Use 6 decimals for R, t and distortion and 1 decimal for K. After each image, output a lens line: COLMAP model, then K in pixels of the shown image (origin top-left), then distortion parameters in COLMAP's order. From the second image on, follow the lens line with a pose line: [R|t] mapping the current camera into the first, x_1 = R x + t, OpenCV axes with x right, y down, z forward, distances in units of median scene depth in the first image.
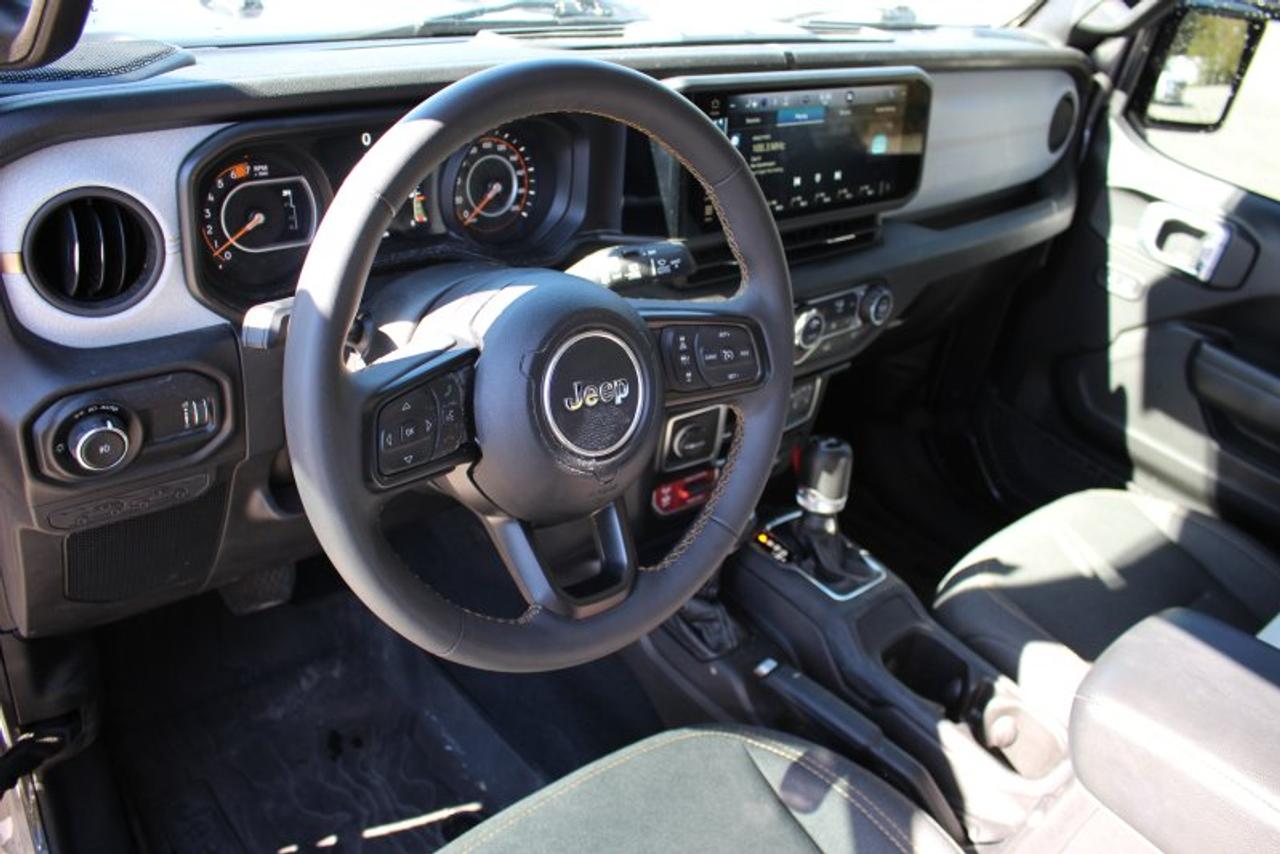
lens RADIAL K [[1007.1, 0, 640.6], [0, 1007.1, 429.0], [0, 0, 1]] dist [-0.009024, -0.000166]
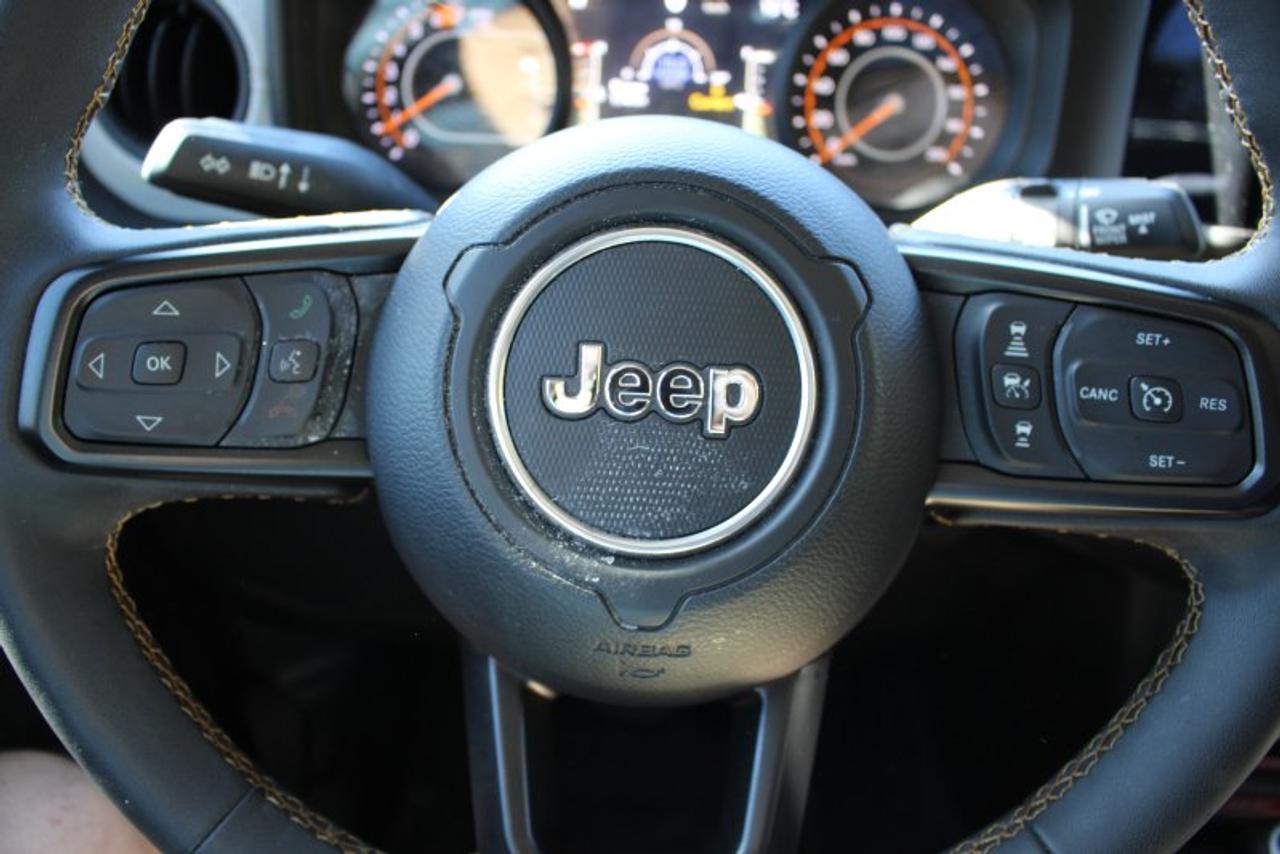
lens RADIAL K [[1007.1, 0, 640.0], [0, 1007.1, 419.9], [0, 0, 1]] dist [-0.009024, -0.000166]
pose [[0.777469, 0.180210, -0.602550, 0.161880], [-0.248687, 0.968076, -0.031349, -0.009881], [0.577665, 0.174219, 0.797465, 0.617926]]
